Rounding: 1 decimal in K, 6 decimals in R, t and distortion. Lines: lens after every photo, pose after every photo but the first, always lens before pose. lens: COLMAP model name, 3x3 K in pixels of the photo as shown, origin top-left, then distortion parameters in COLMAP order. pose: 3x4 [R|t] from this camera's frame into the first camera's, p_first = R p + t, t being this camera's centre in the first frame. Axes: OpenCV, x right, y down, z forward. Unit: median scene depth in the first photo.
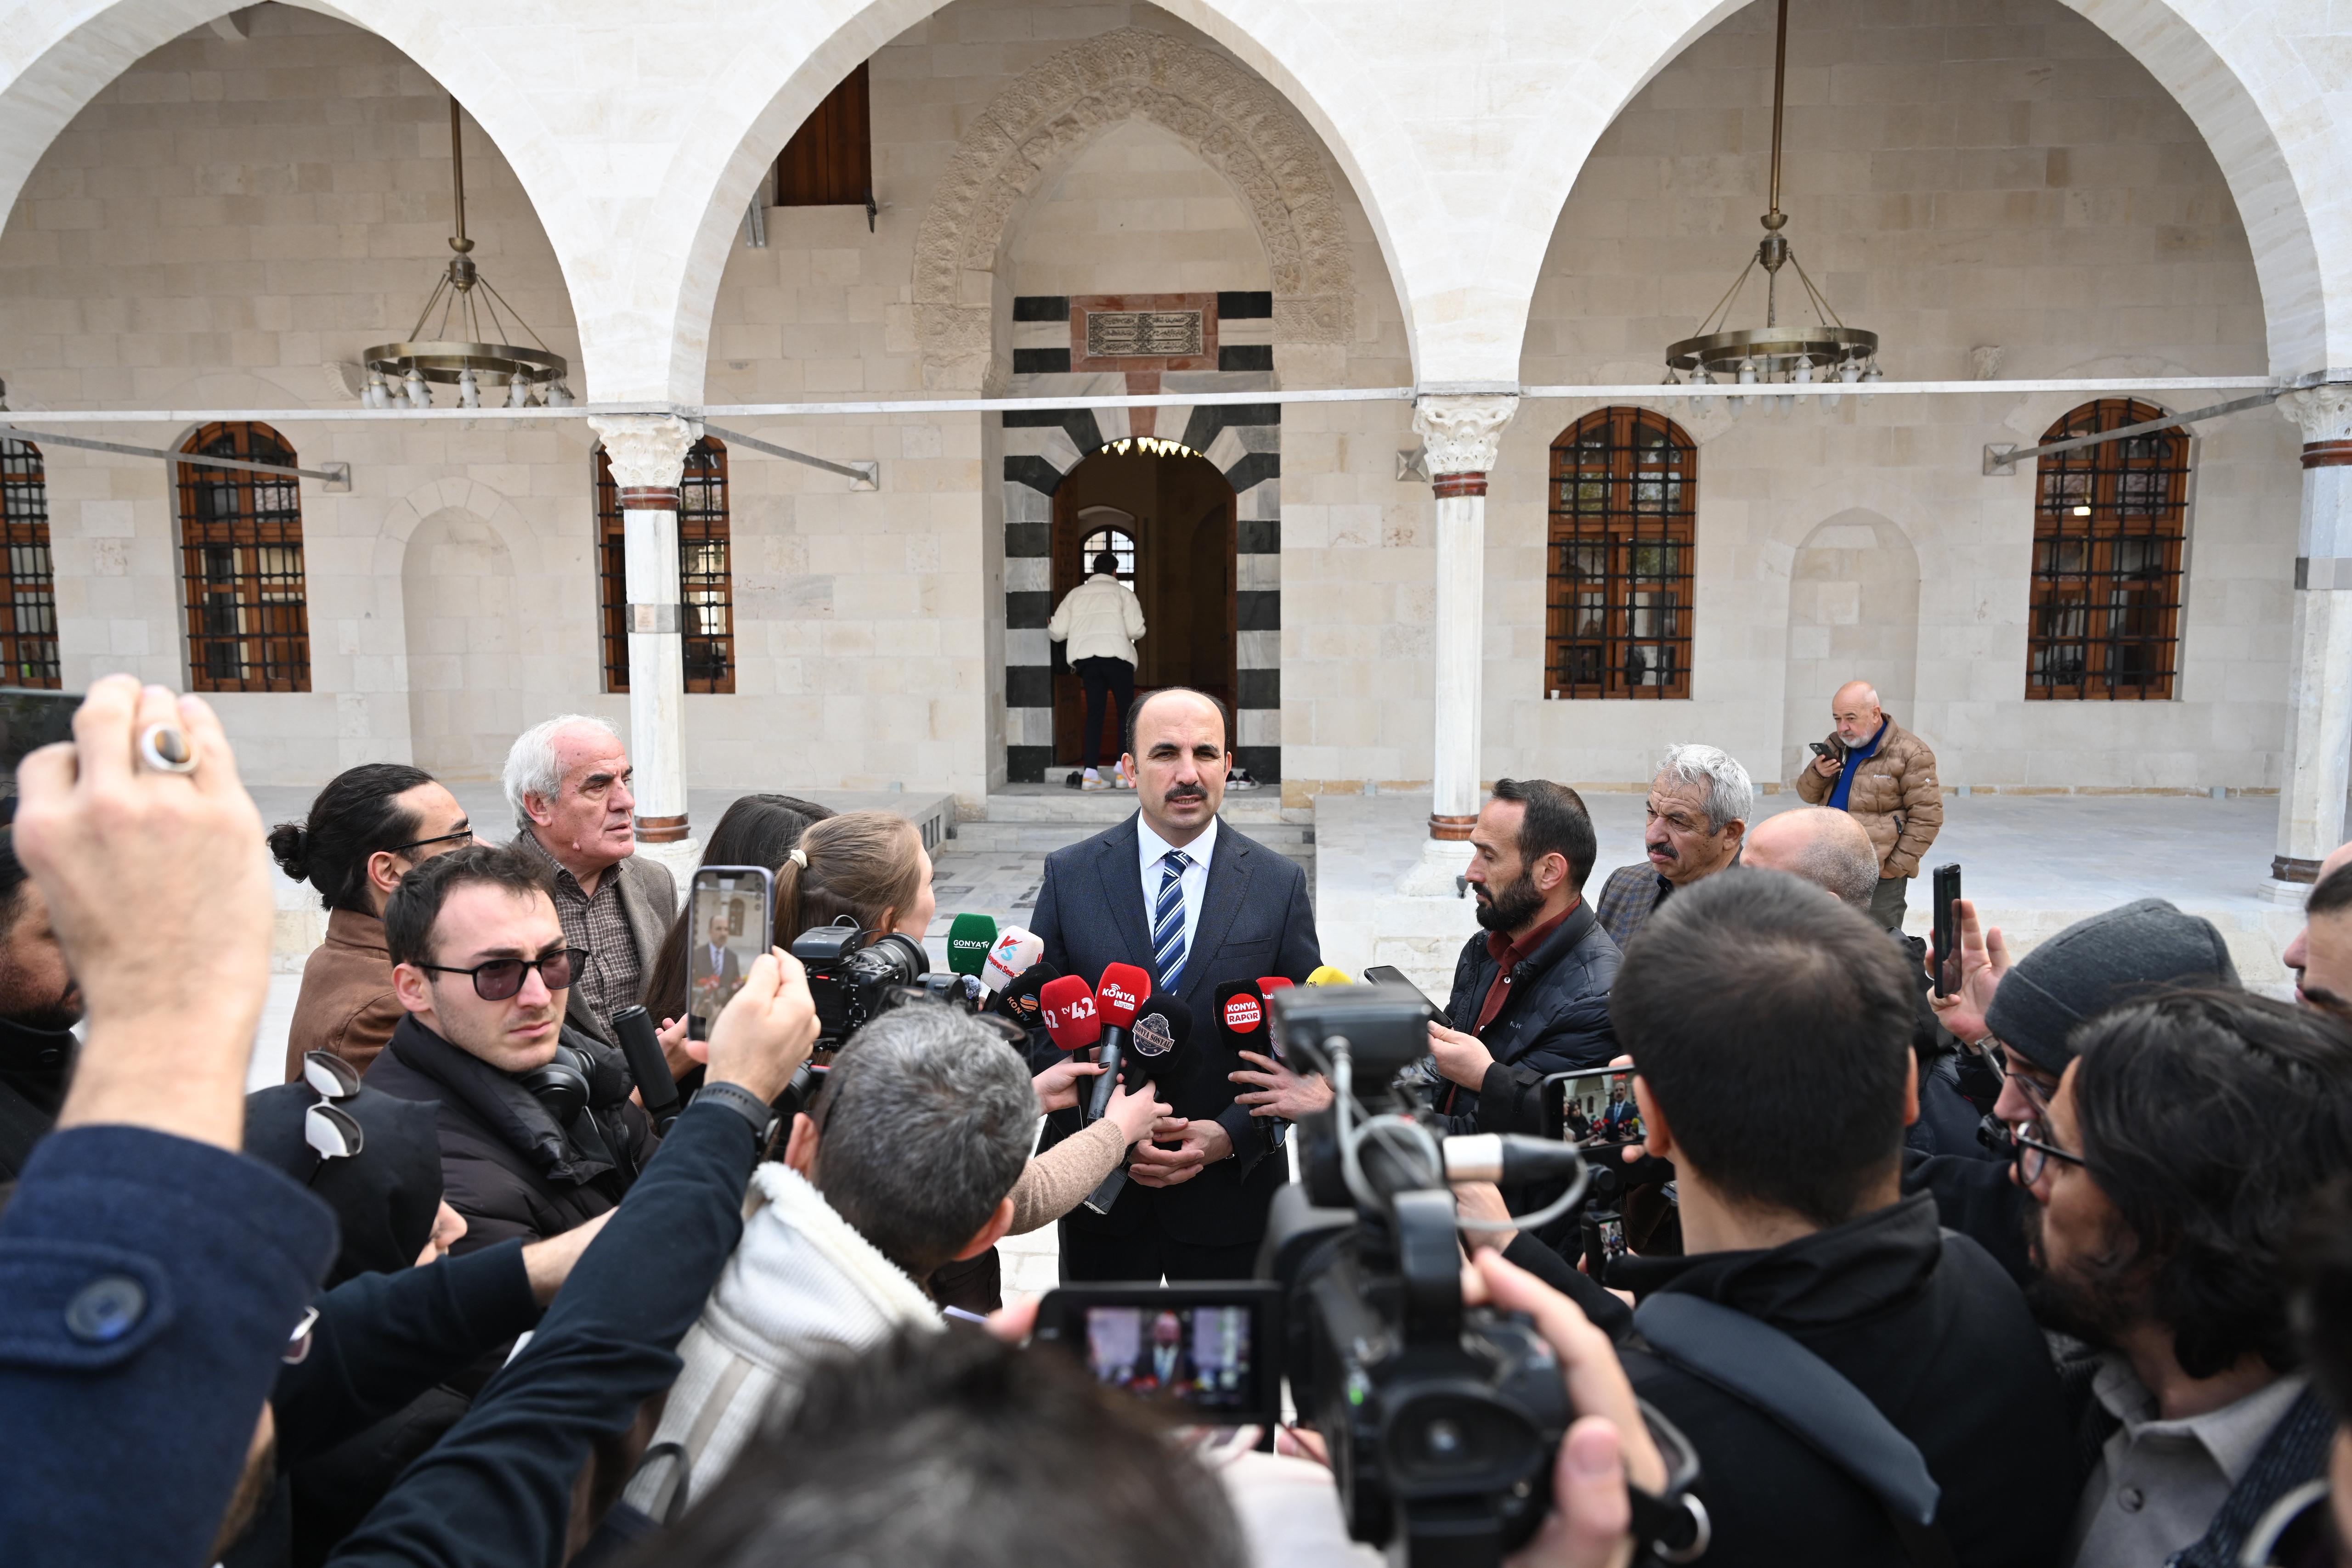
lens RADIAL K [[1564.5, 0, 1176.0], [0, 1564.5, 784.0], [0, 0, 1]] dist [0.000008, 0.001420]
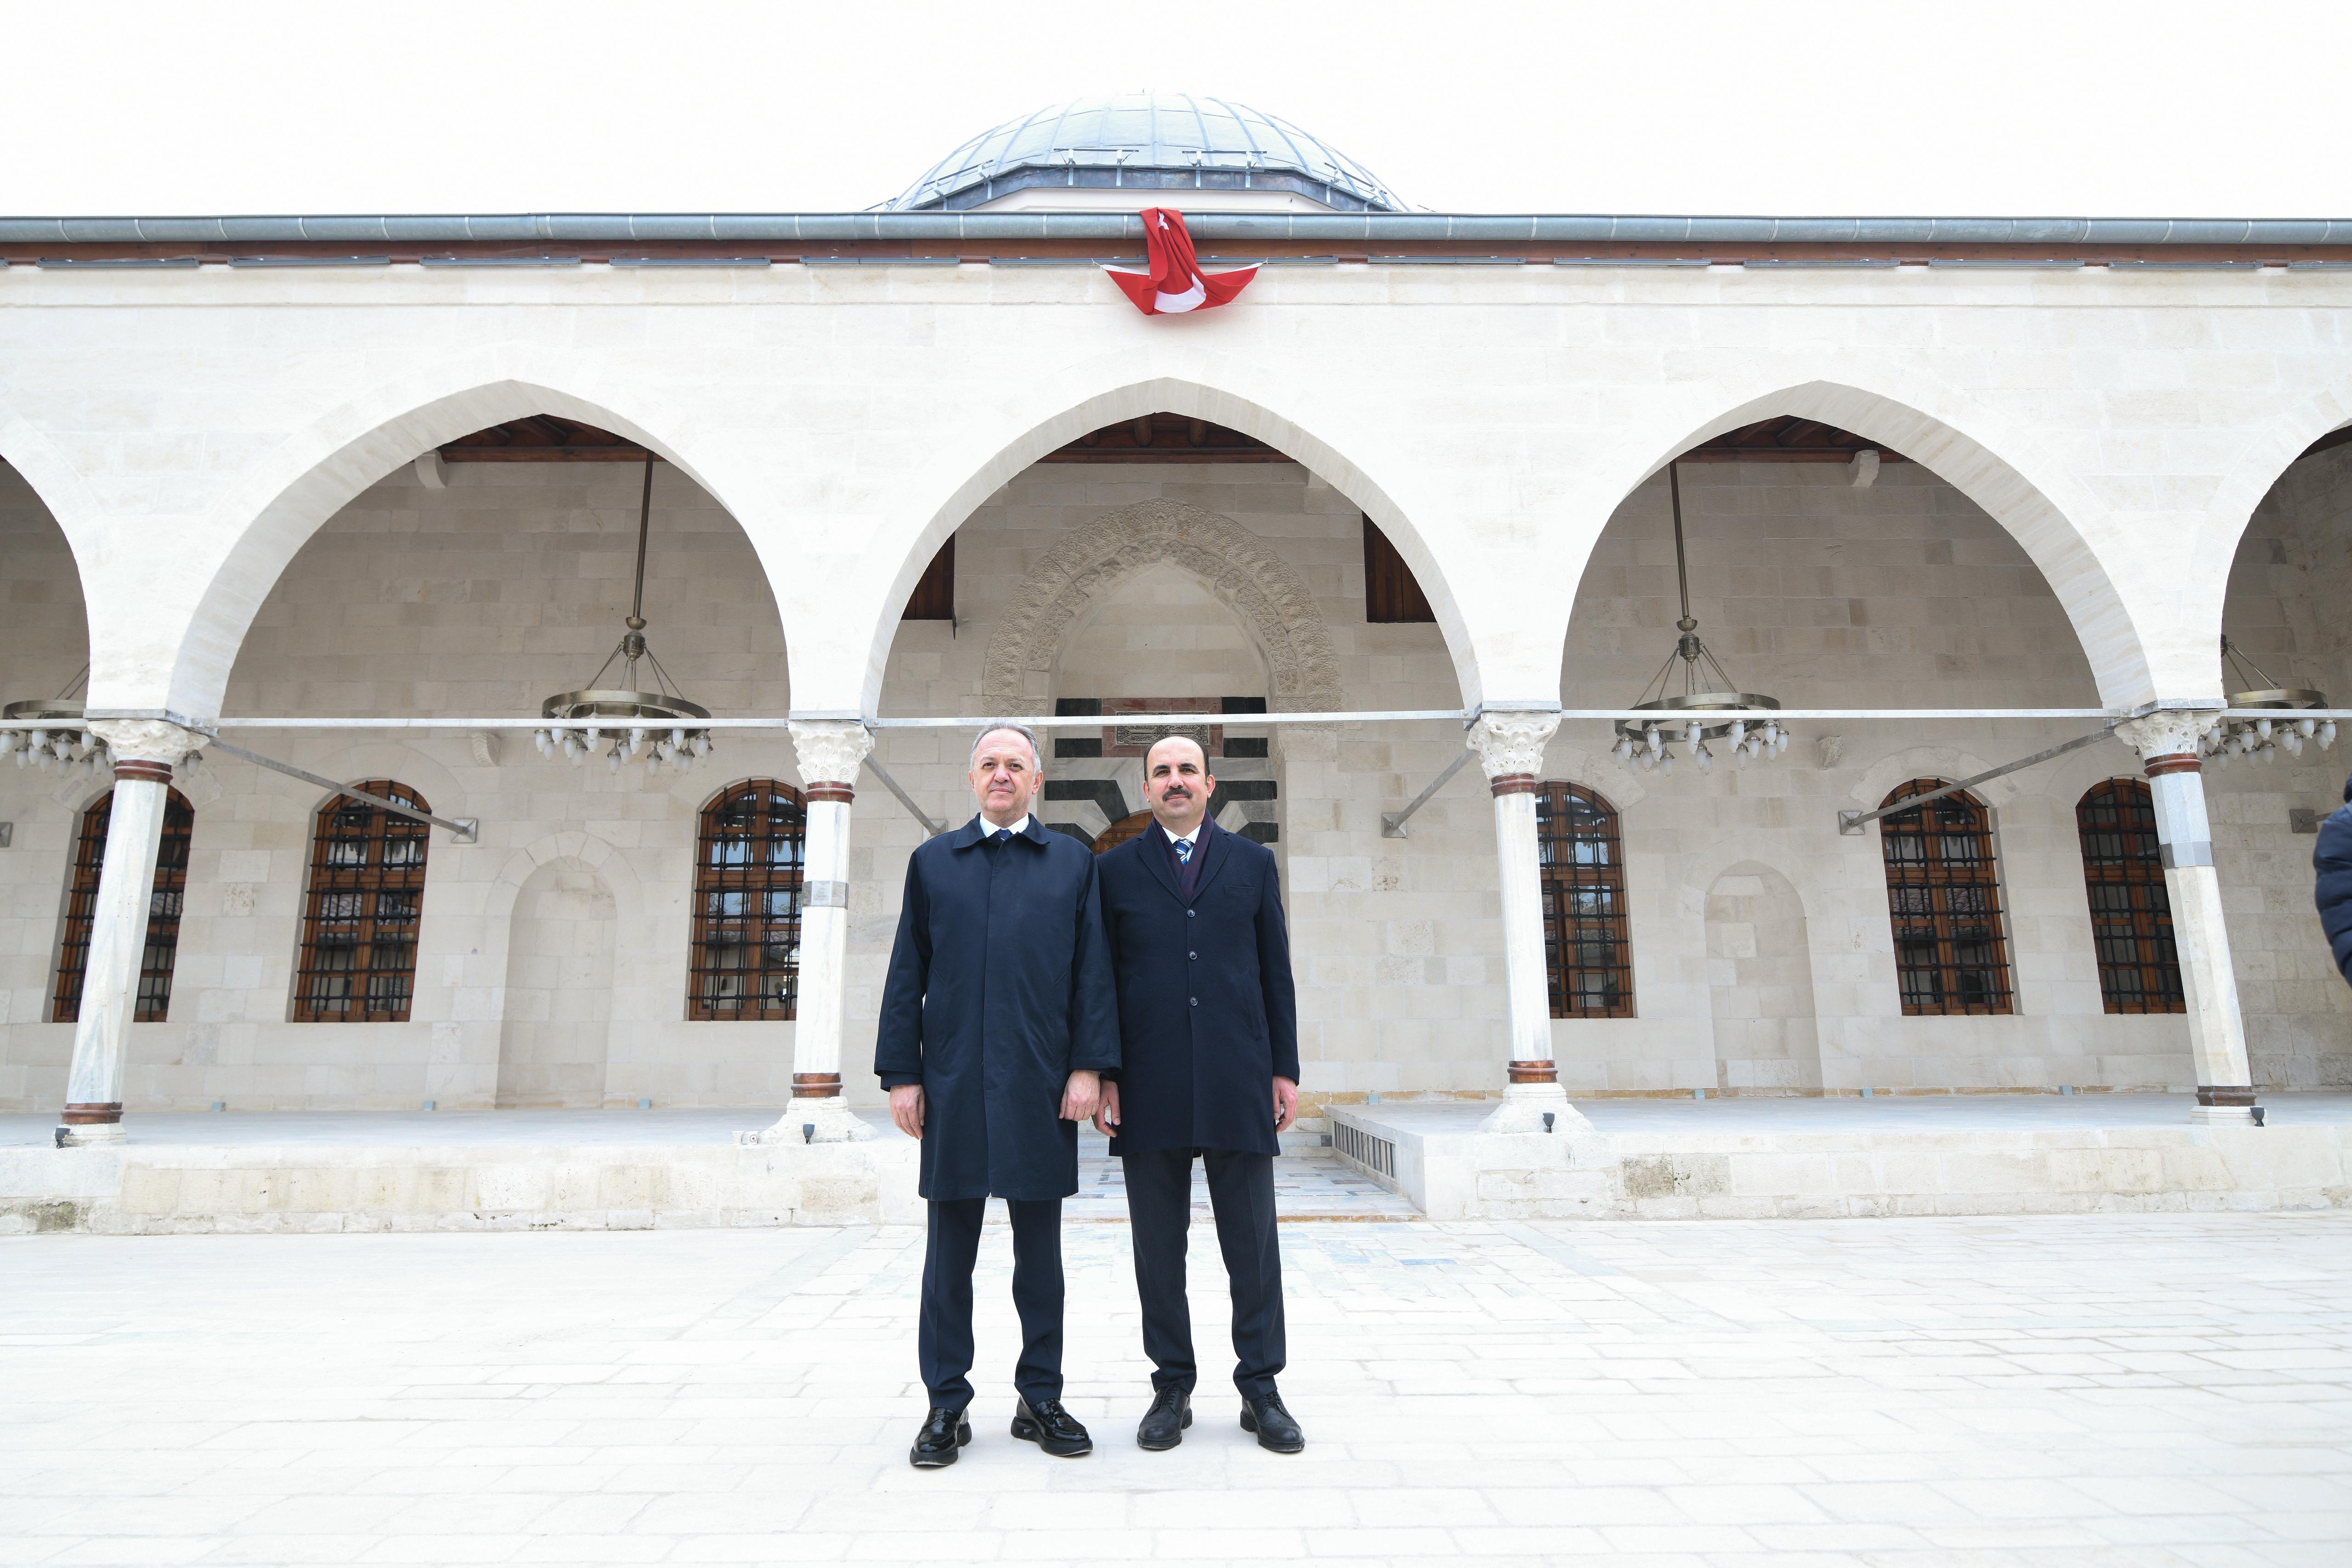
lens RADIAL K [[1323.4, 0, 1176.0], [0, 1323.4, 784.0], [0, 0, 1]] dist [-0.008552, 0.000795]
pose [[0.995375, 0.014118, 0.095026, -0.118611], [0.015472, 0.952673, -0.303604, 0.077663], [-0.094815, 0.303670, 0.948048, 0.026405]]
